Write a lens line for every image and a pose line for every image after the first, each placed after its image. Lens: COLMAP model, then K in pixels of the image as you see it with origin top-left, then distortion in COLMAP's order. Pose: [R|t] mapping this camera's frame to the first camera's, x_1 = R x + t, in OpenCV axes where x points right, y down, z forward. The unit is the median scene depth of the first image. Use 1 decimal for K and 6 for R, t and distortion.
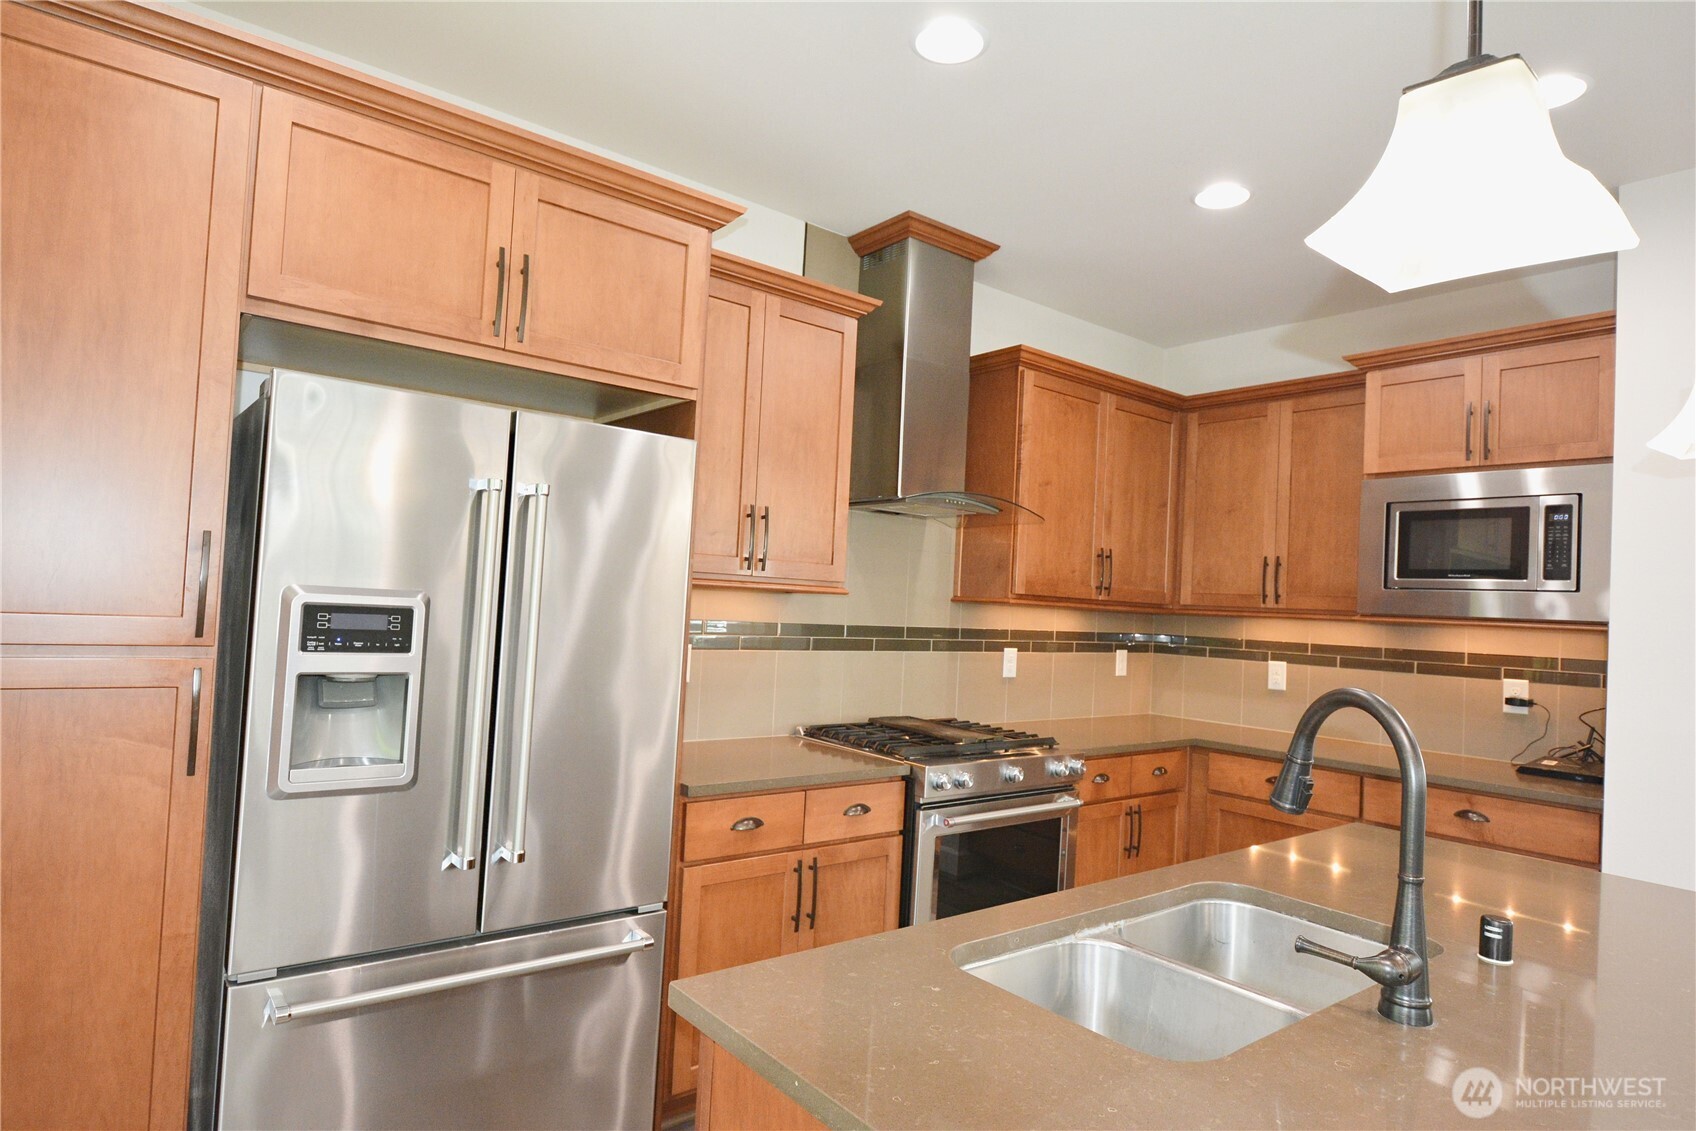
lens RADIAL K [[939.1, 0, 848.0], [0, 939.1, 565.5], [0, 0, 1]] dist [0.000975, -0.000013]
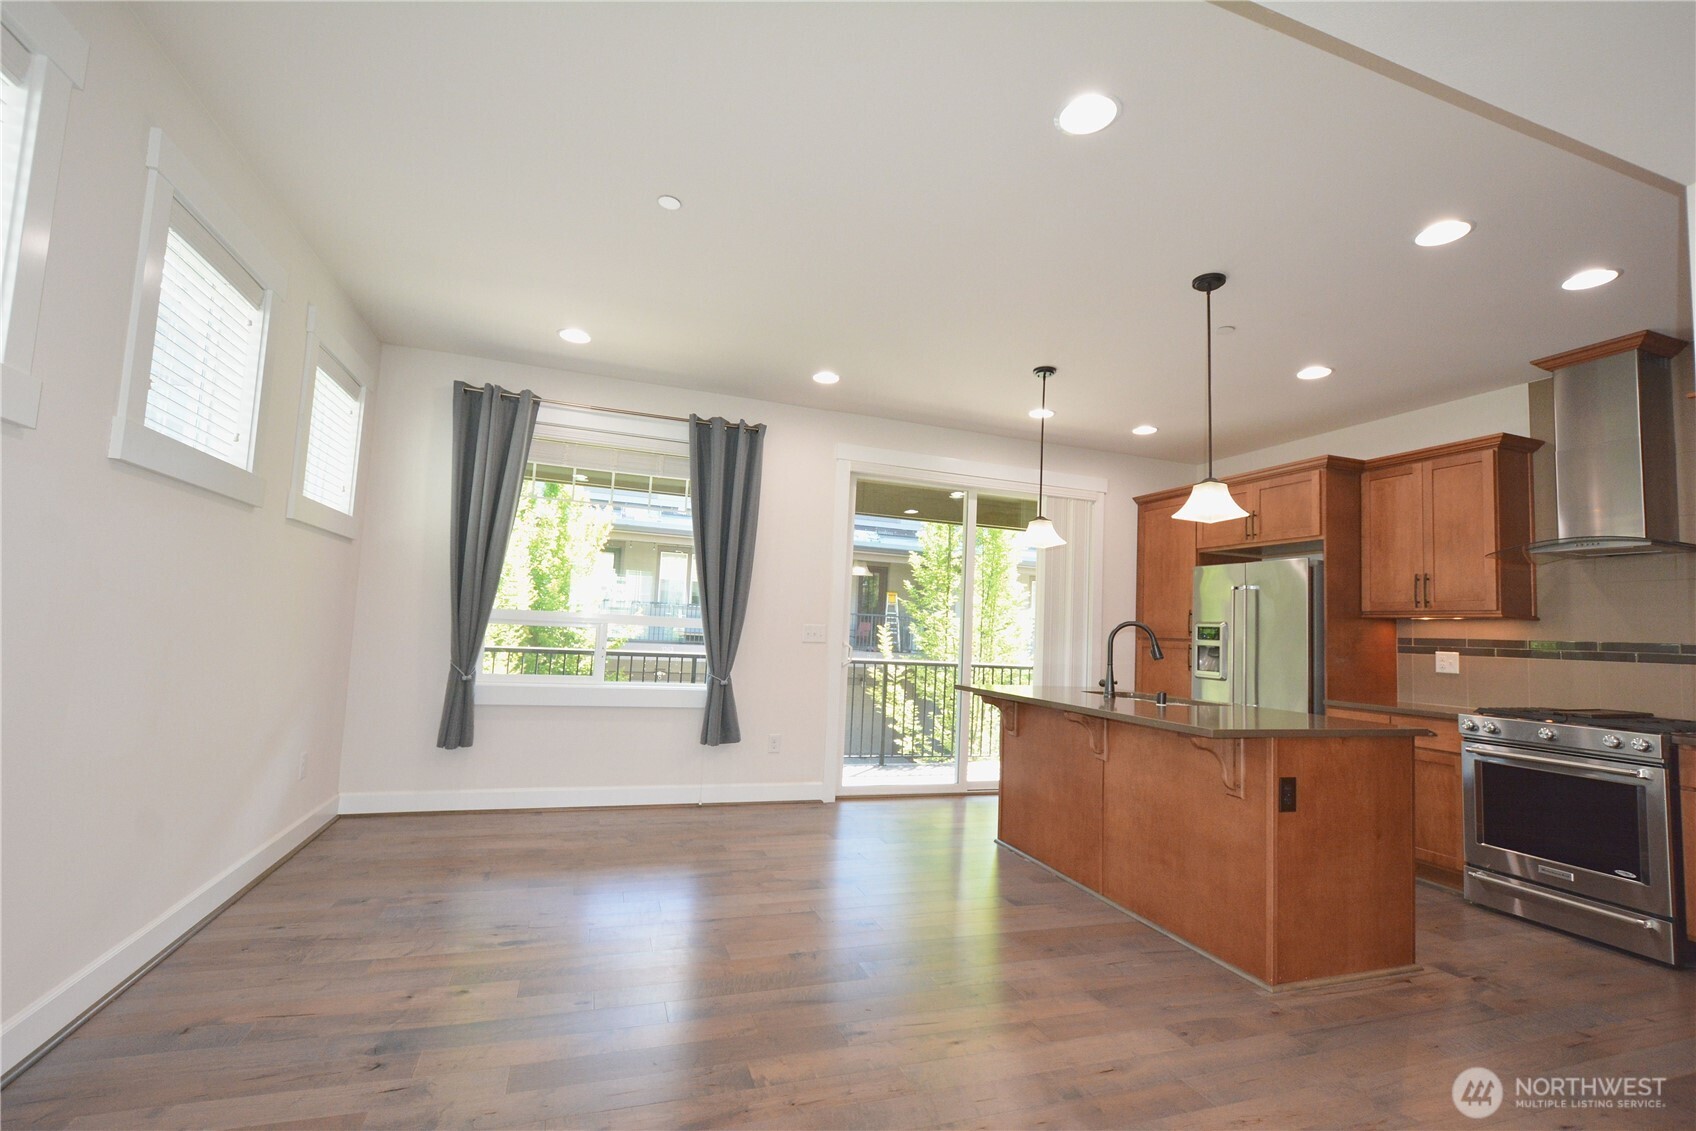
lens RADIAL K [[745.2, 0, 848.0], [0, 745.2, 565.5], [0, 0, 1]] dist [-0.002756, -0.000403]
pose [[-0.505996, -0.110628, -0.855412, 1.772169], [0.000953, 0.991668, -0.128814, 0.115735], [0.862535, -0.065995, -0.501675, 0.822874]]
